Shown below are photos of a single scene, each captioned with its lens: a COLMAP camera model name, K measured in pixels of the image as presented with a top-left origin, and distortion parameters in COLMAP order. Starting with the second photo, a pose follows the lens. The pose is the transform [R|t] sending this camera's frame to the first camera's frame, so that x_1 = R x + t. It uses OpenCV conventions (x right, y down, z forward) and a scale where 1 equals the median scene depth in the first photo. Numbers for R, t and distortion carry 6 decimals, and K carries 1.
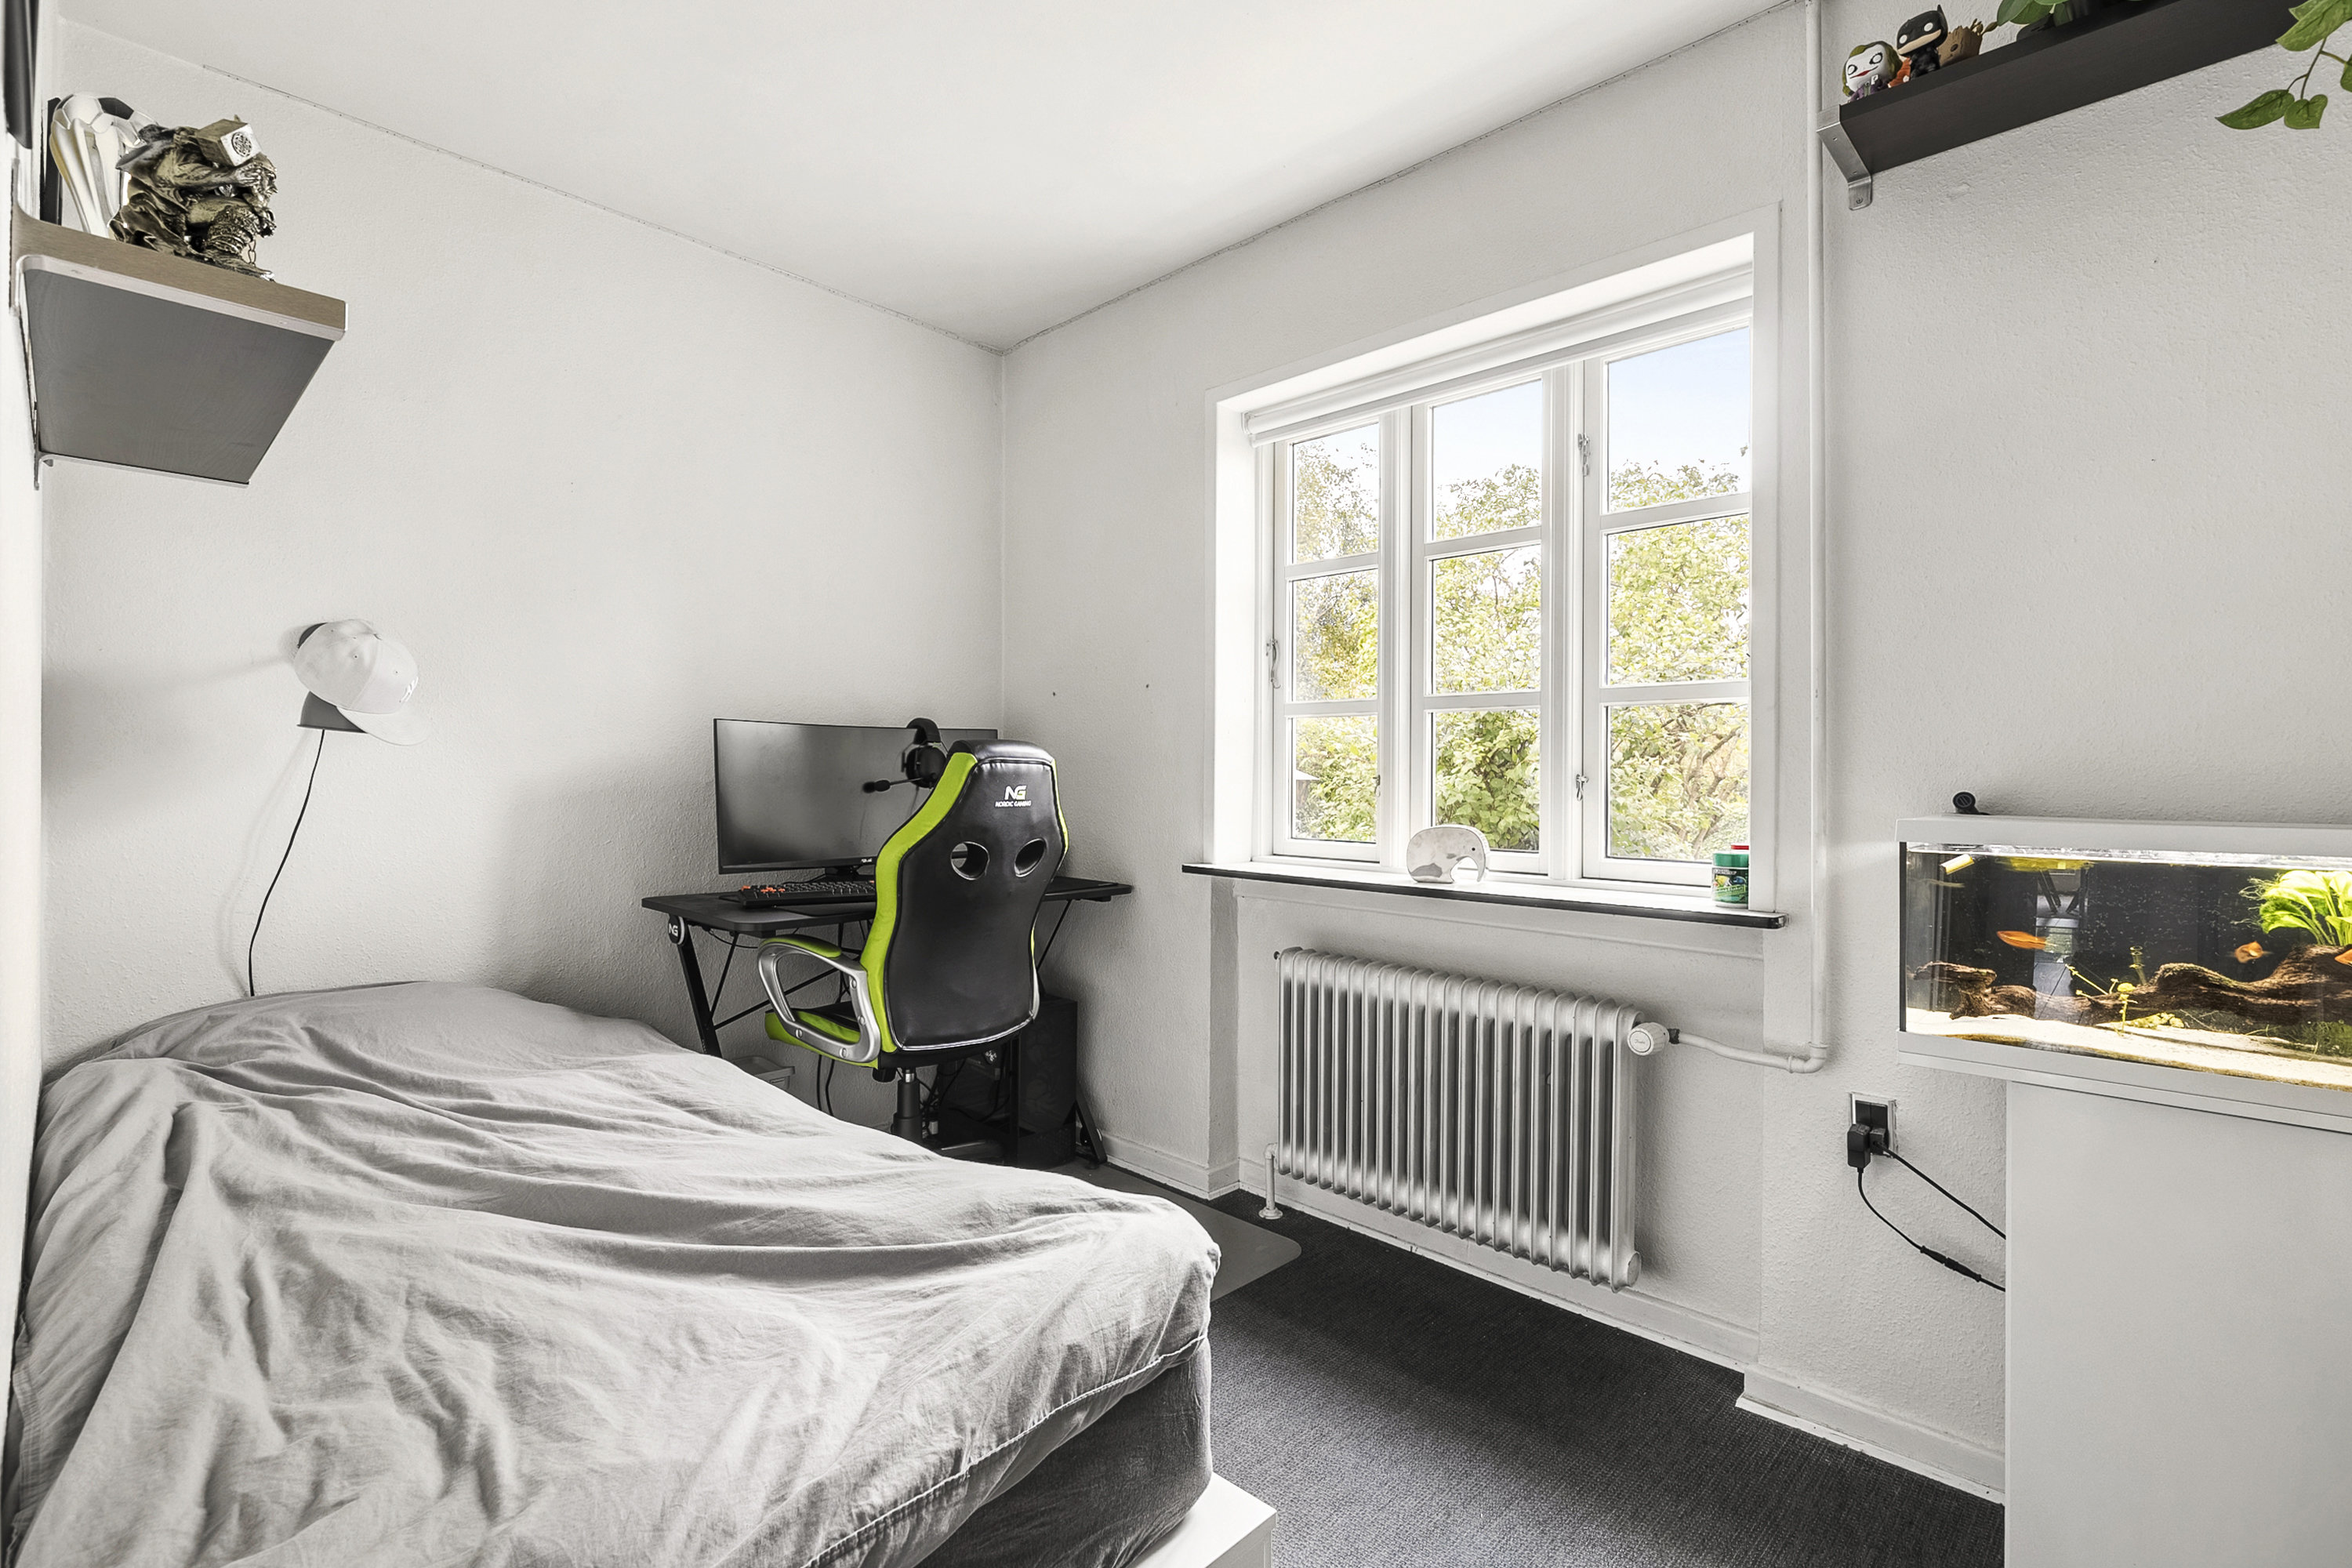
lens RADIAL K [[1073.0, 0, 1179.2], [0, 1073.0, 786.8], [0, 0, 1]] dist [0.007119, -0.001405]
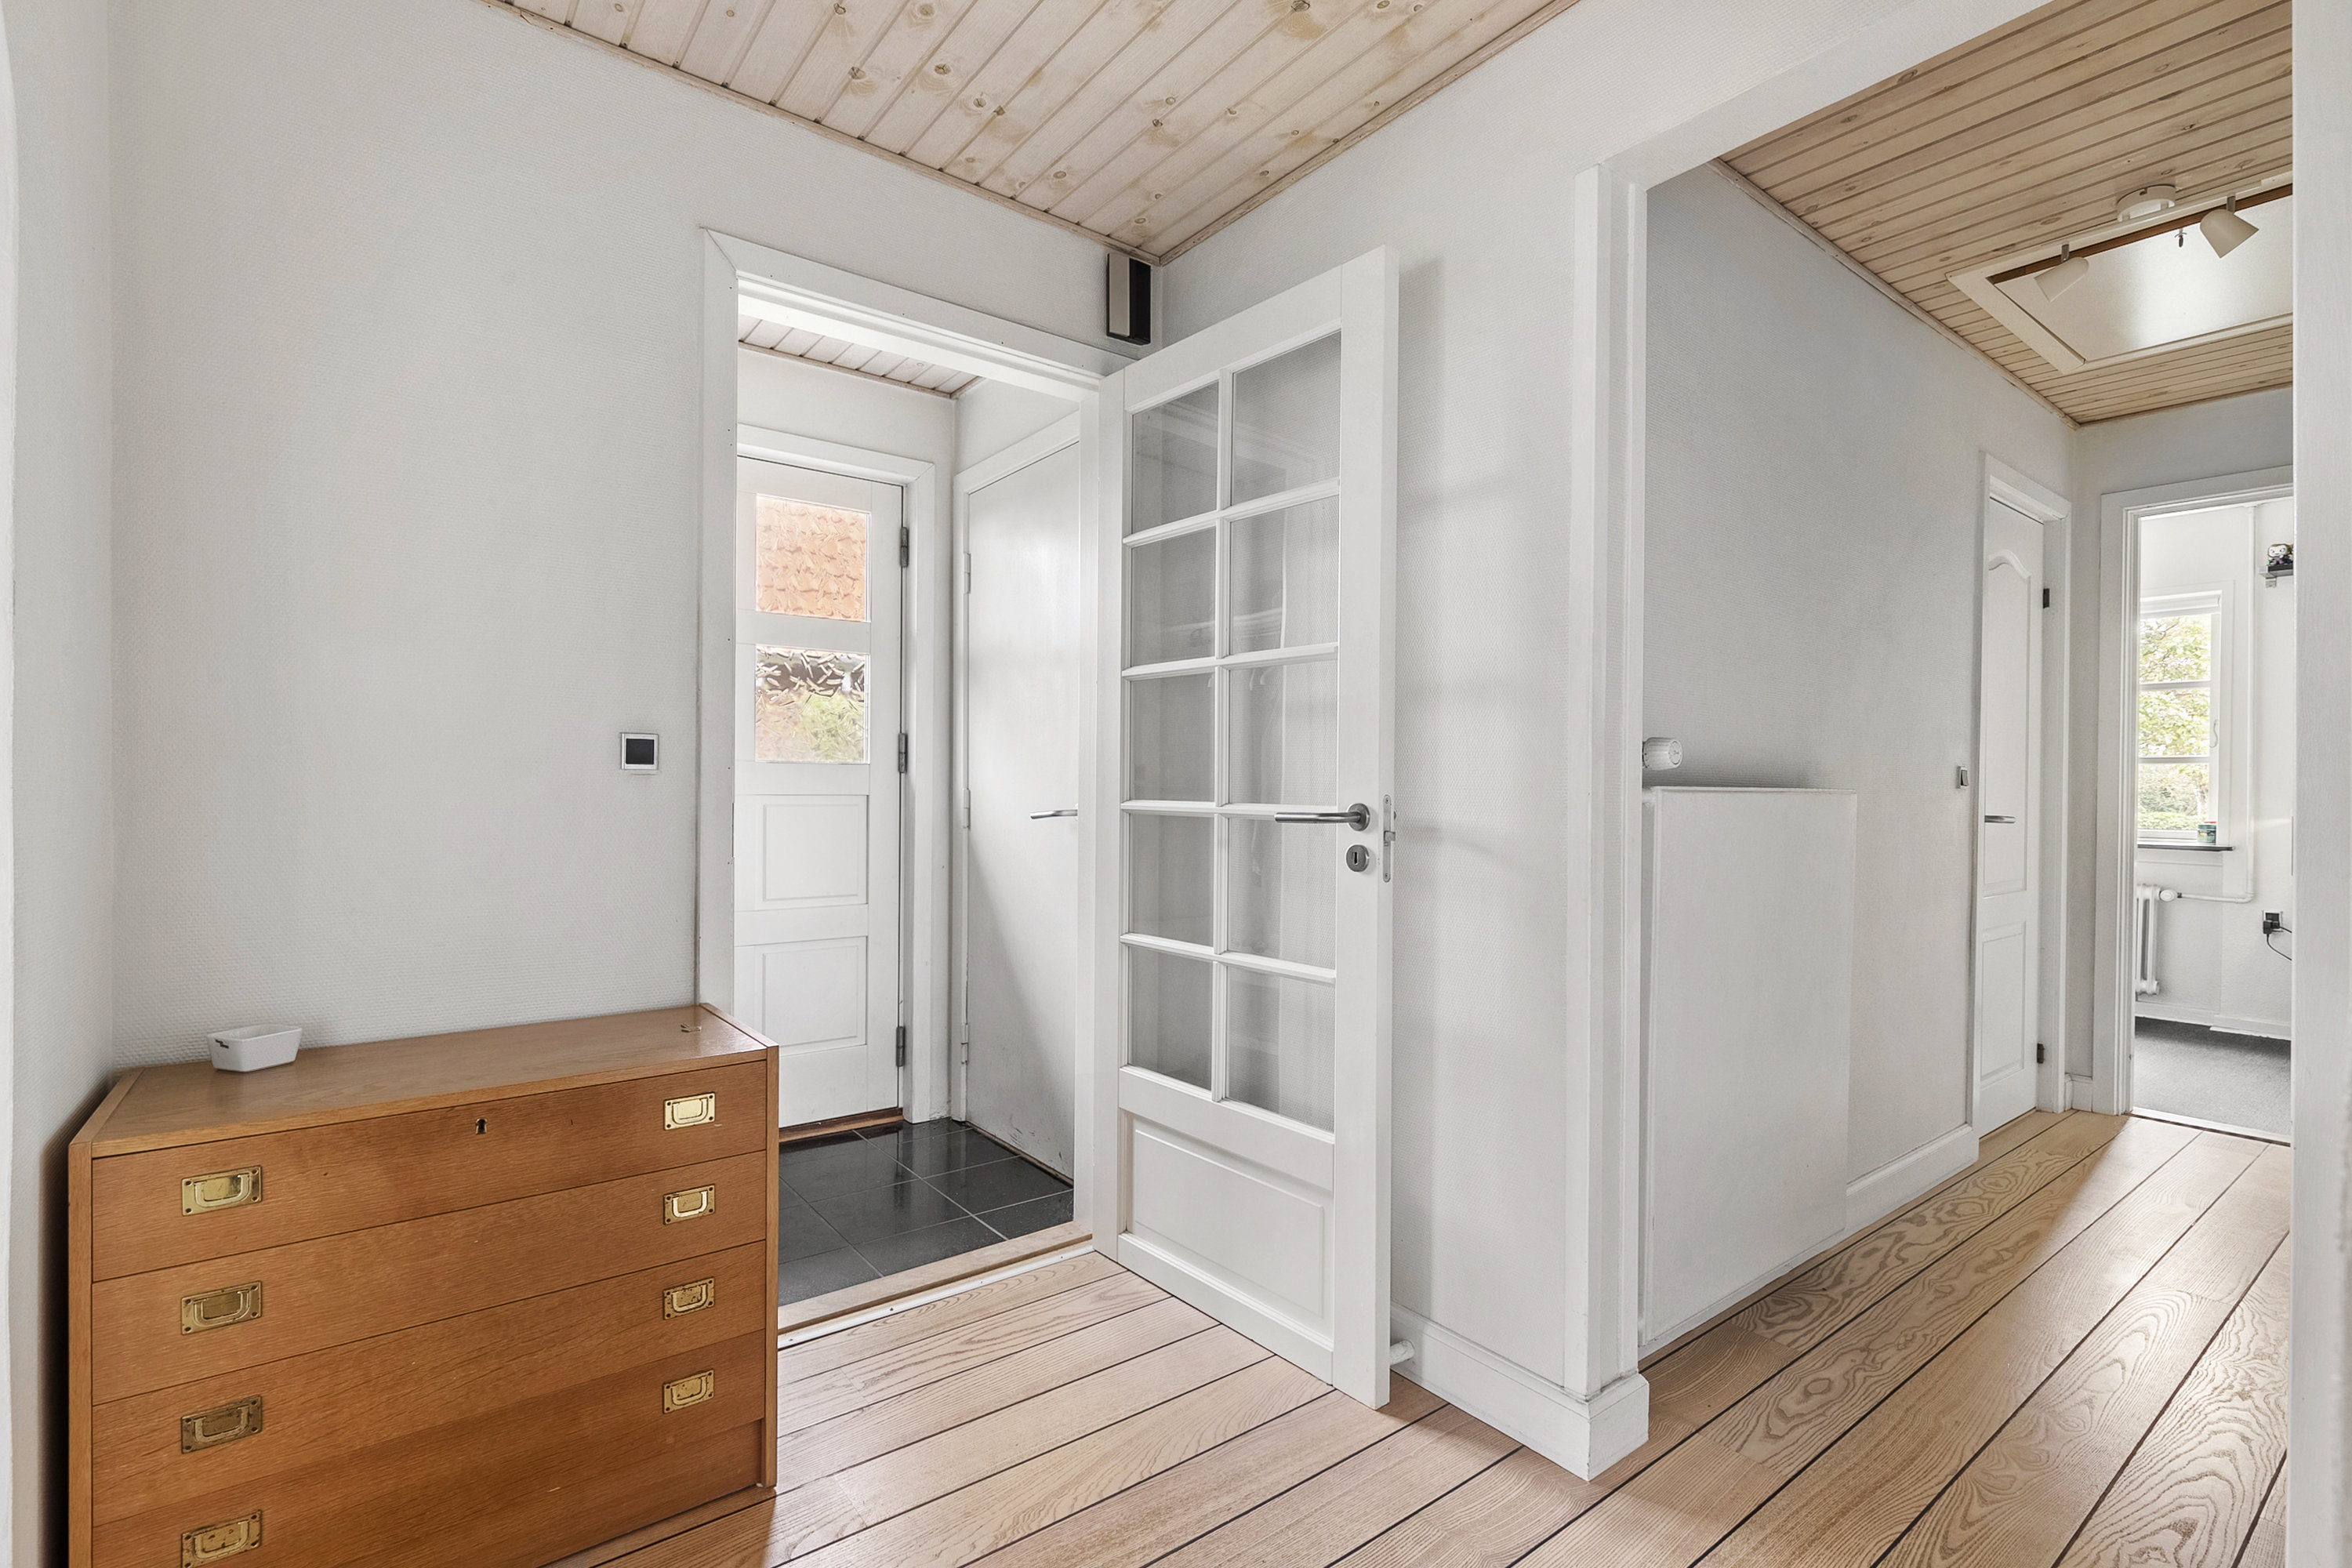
lens RADIAL K [[1073.0, 0, 1176.2], [0, 1073.0, 789.7], [0, 0, 1]] dist [0.007119, -0.001405]
pose [[0.989553, 0.005803, -0.144051, -1.674349], [-0.004539, 0.999948, 0.009100, -0.034910], [0.144096, -0.008351, 0.989528, -2.059877]]
